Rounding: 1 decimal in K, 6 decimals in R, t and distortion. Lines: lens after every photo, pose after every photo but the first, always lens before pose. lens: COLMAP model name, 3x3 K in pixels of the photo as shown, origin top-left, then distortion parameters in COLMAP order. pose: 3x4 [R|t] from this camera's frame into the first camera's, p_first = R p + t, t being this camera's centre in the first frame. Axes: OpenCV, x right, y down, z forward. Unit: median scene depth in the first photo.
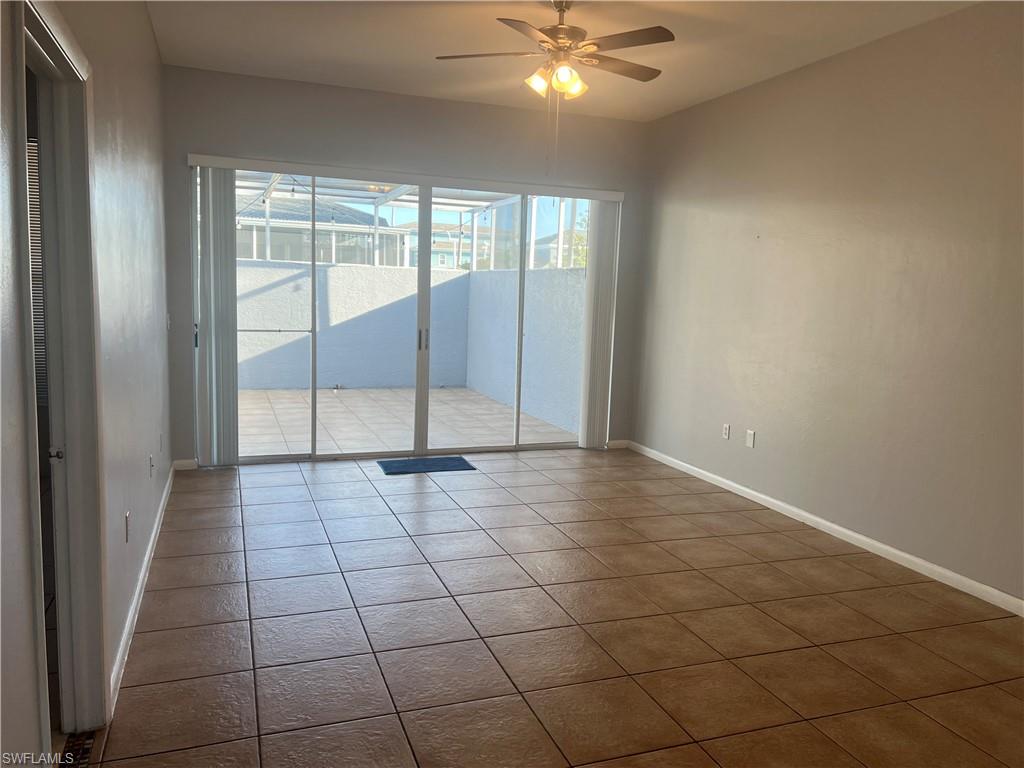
lens RADIAL K [[767.5, 0, 519.1], [0, 767.5, 381.3], [0, 0, 1]] dist [0.066036, -0.074814]
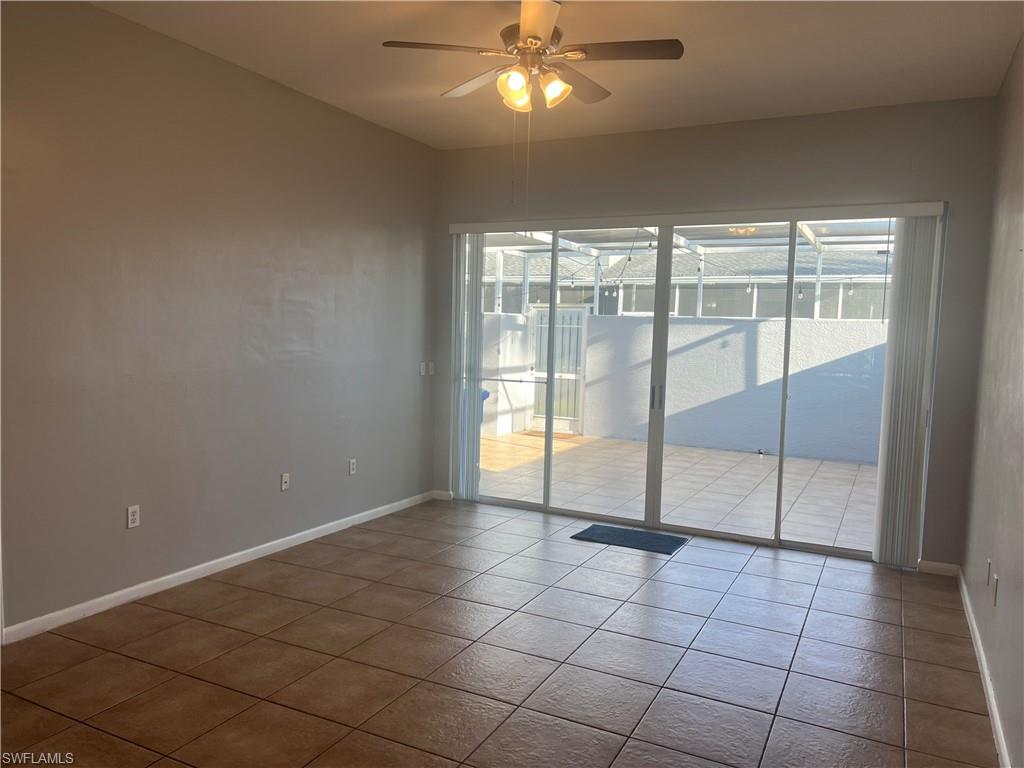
lens RADIAL K [[767.5, 0, 514.5], [0, 767.5, 391.7], [0, 0, 1]] dist [0.066036, -0.074814]
pose [[0.672411, 0.046309, -0.738728, 0.252773], [-0.095149, 0.995168, -0.024224, -0.014372], [0.734037, 0.086578, 0.673568, 0.167876]]
